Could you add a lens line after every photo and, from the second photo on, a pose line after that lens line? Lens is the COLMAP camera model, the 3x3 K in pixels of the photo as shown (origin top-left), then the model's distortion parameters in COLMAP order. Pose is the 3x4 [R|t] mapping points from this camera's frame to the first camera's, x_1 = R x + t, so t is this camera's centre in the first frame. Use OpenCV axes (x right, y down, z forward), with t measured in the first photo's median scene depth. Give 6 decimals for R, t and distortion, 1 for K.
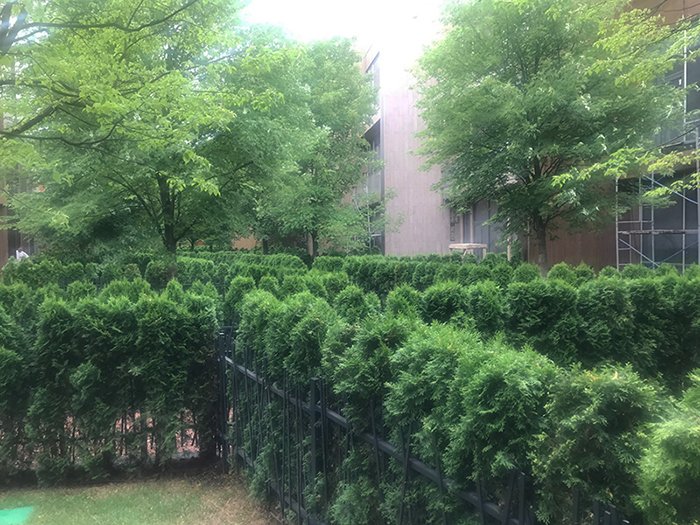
lens RADIAL K [[595.2, 0, 351.2], [0, 595.2, 255.6], [0, 0, 1]] dist [0.044247, -0.033886]
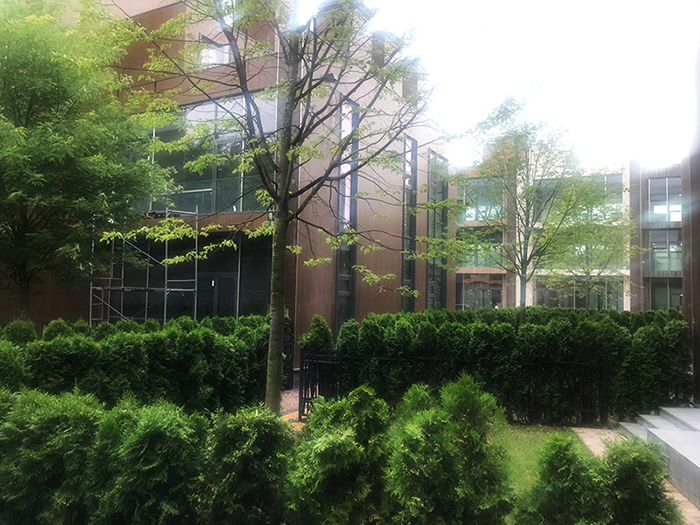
lens RADIAL K [[595.2, 0, 353.1], [0, 595.2, 266.7], [0, 0, 1]] dist [0.044247, -0.033886]
pose [[0.612888, 0.060085, 0.787882, -0.346363], [-0.005421, 0.997401, -0.071847, -0.013696], [-0.790151, 0.039763, 0.611621, 0.050221]]
